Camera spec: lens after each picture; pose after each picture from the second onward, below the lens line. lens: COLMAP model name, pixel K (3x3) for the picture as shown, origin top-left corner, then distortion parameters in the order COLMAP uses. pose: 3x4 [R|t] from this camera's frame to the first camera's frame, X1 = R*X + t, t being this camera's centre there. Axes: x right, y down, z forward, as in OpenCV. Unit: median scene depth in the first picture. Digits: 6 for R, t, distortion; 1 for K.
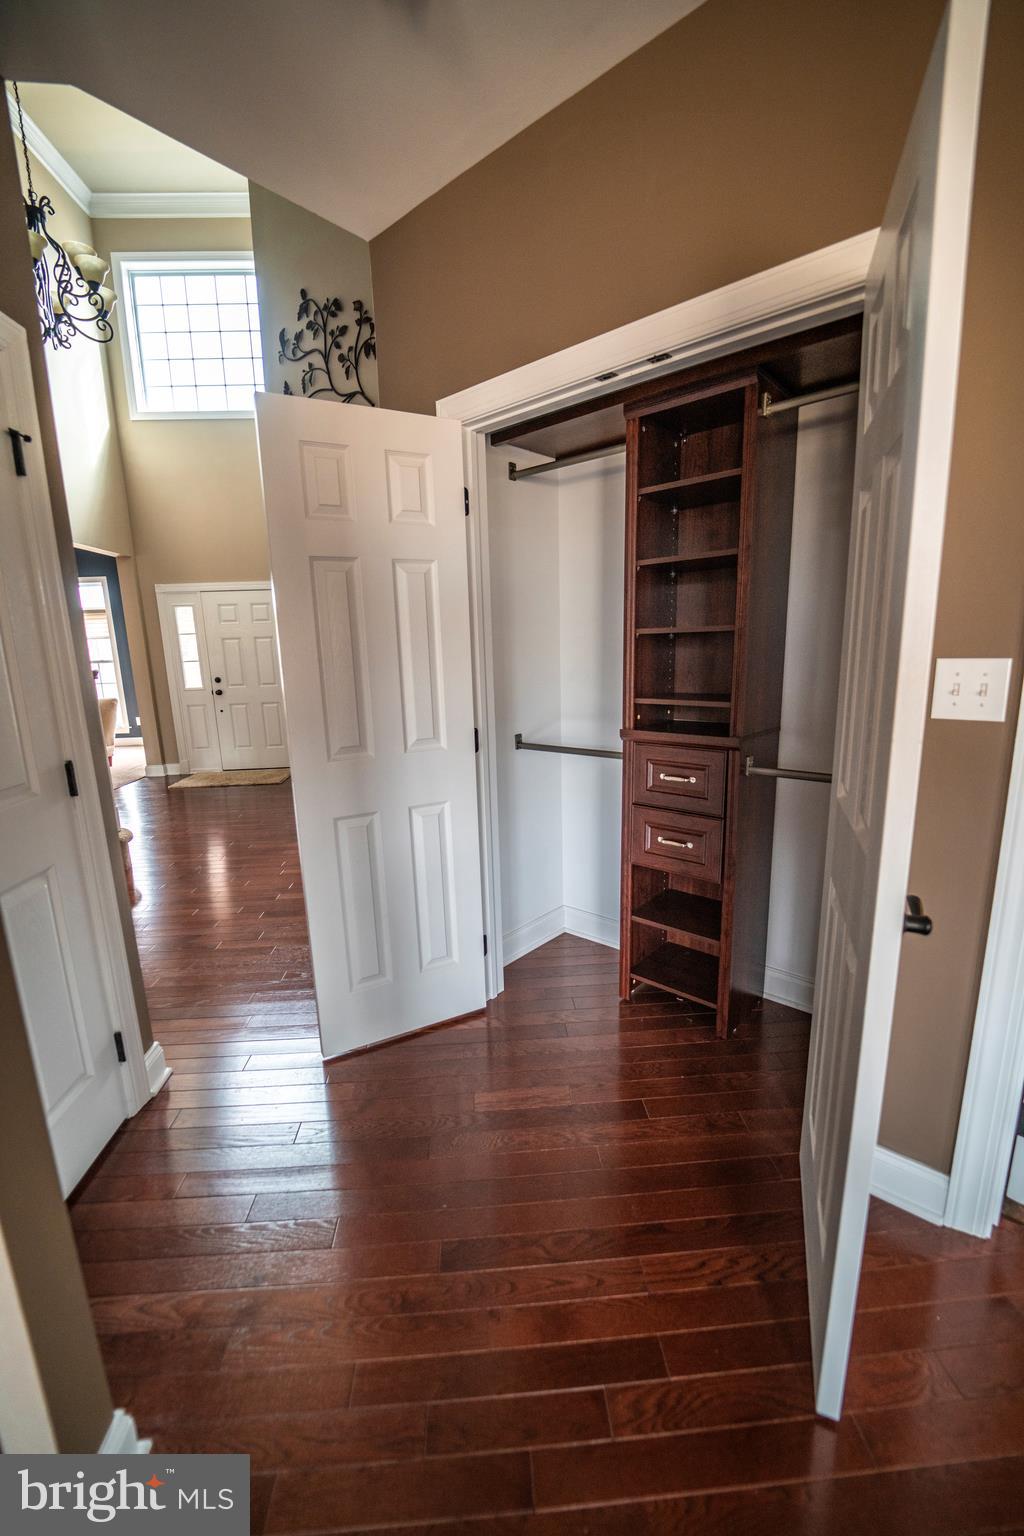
lens RADIAL K [[621.3, 0, 513.5], [0, 621.3, 773.4], [0, 0, 1]] dist [-0.020596, -0.000721]
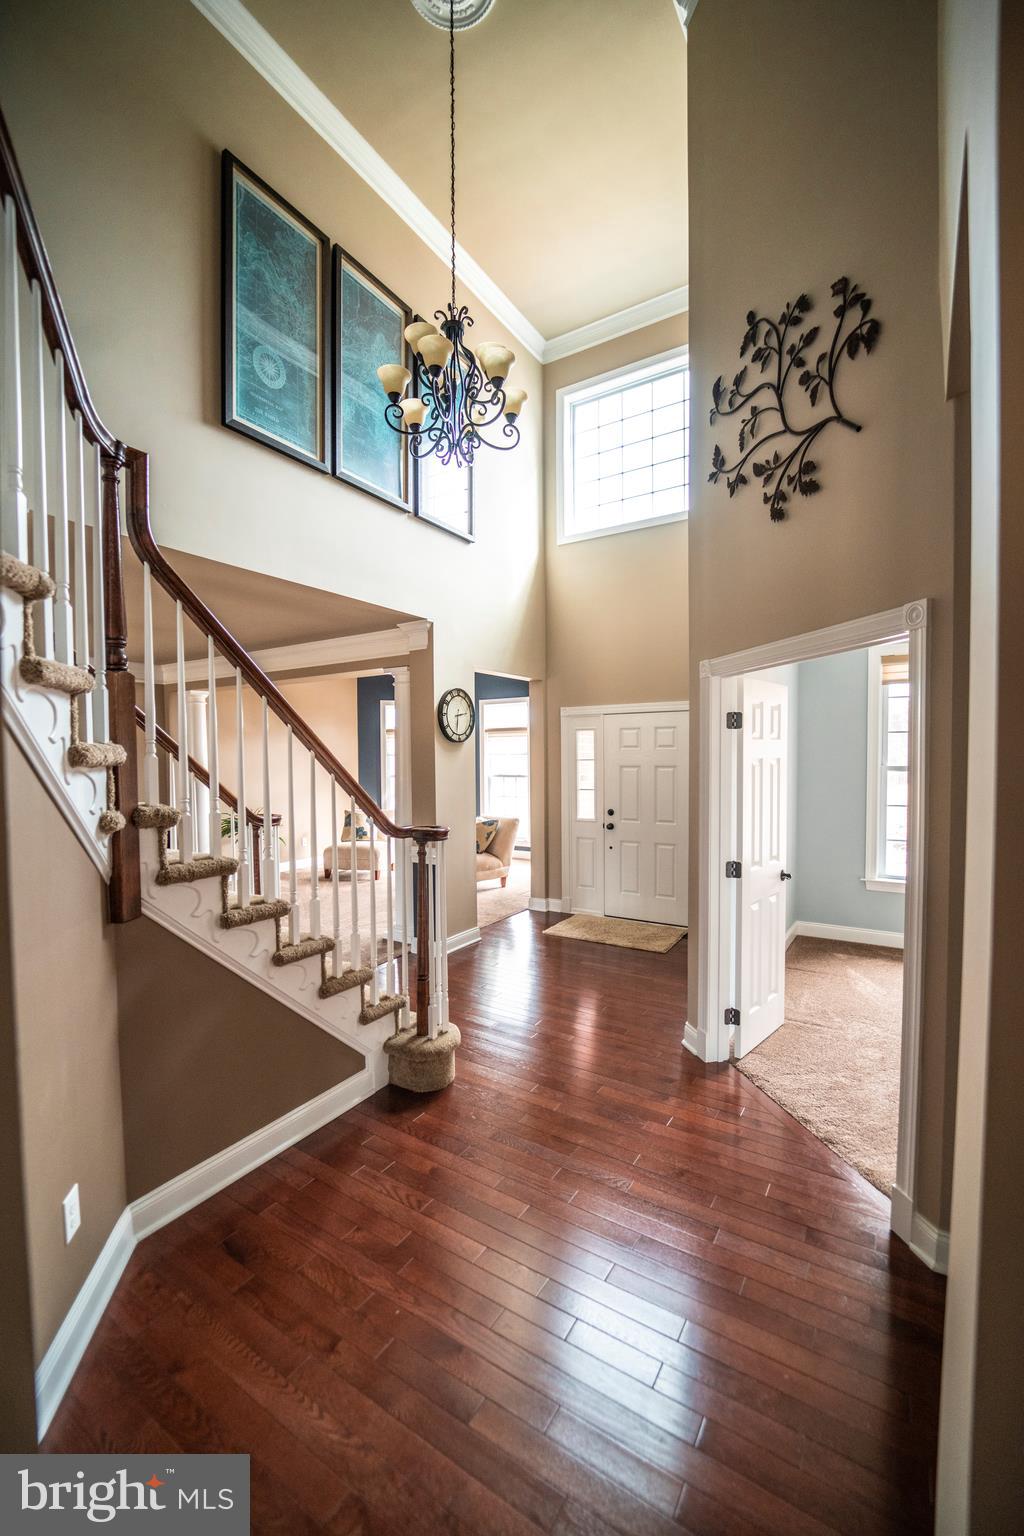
lens RADIAL K [[621.3, 0, 512.7], [0, 621.3, 772.4], [0, 0, 1]] dist [-0.020596, -0.000721]
pose [[0.802063, 0.041726, -0.595780, -0.120228], [-0.137314, 0.983716, -0.115961, -0.147517], [0.581240, 0.174817, 0.794732, 0.366712]]
